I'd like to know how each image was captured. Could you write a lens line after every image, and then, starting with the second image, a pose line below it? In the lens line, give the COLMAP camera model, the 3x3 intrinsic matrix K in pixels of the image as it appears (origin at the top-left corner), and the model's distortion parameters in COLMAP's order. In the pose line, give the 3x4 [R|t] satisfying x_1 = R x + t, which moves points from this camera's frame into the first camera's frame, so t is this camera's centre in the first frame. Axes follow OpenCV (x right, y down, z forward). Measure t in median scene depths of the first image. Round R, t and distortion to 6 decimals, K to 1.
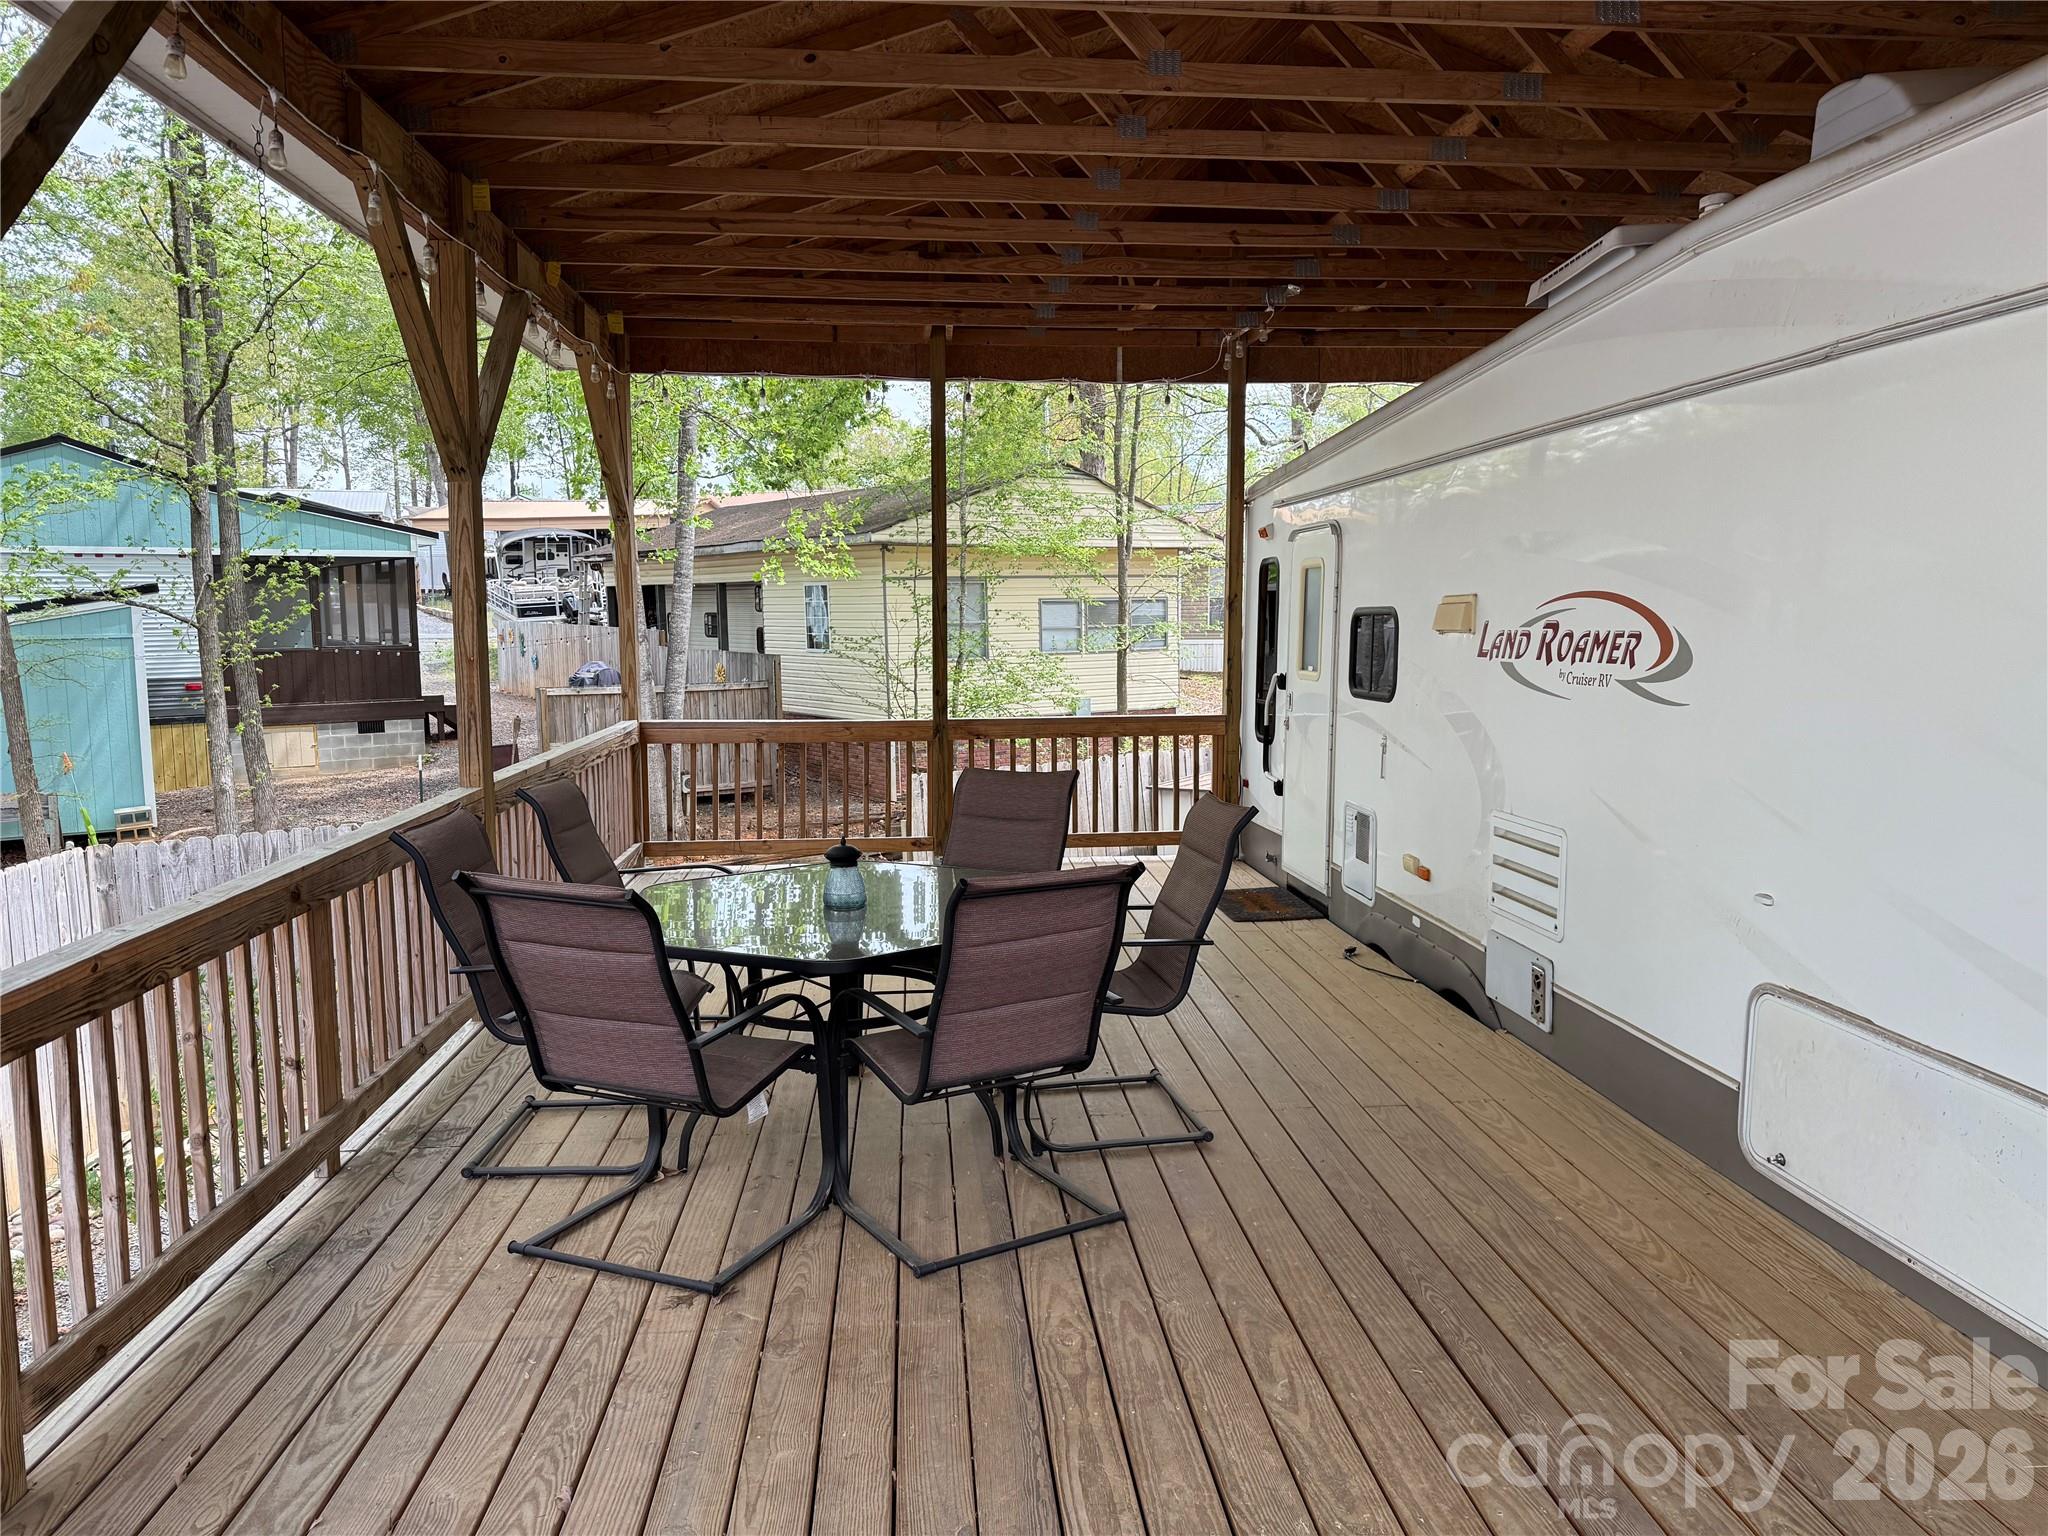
lens RADIAL K [[1436.5, 0, 1014.0], [0, 1436.5, 781.8], [0, 0, 1]] dist [0.042520, -0.038127]
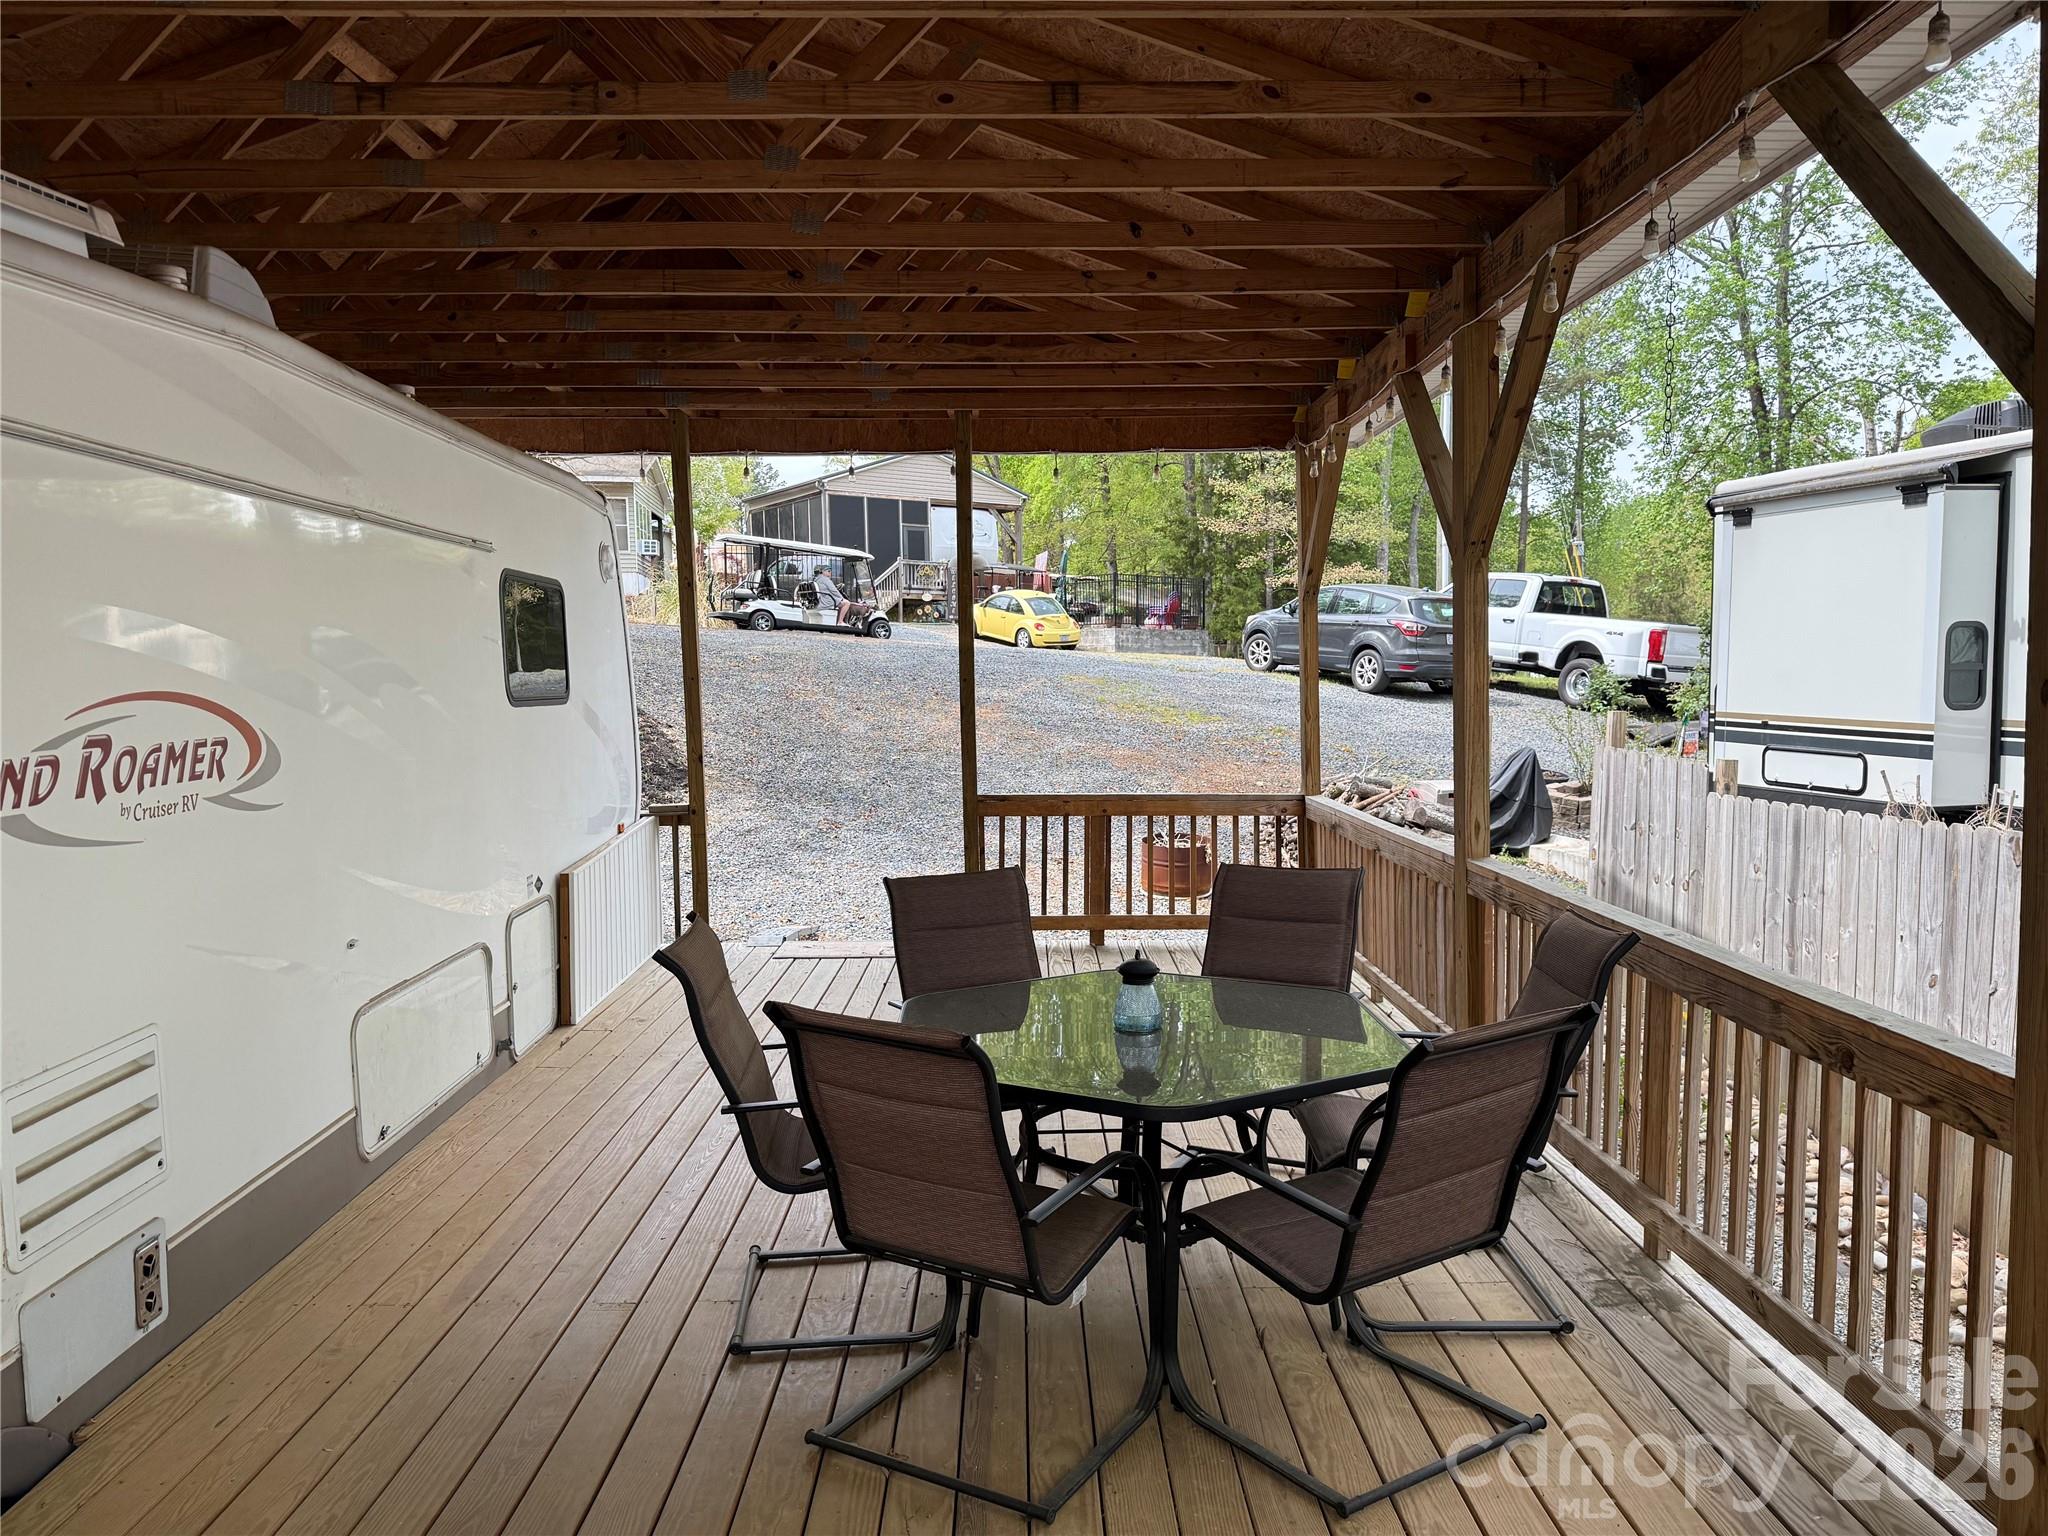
lens RADIAL K [[1436.5, 0, 1020.5], [0, 1436.5, 767.3], [0, 0, 1]] dist [0.042520, -0.038127]
pose [[-0.997063, 0.011505, 0.075718, -0.108415], [0.025405, 0.982359, 0.185274, -0.225610], [-0.072251, 0.186653, -0.979766, 1.744454]]
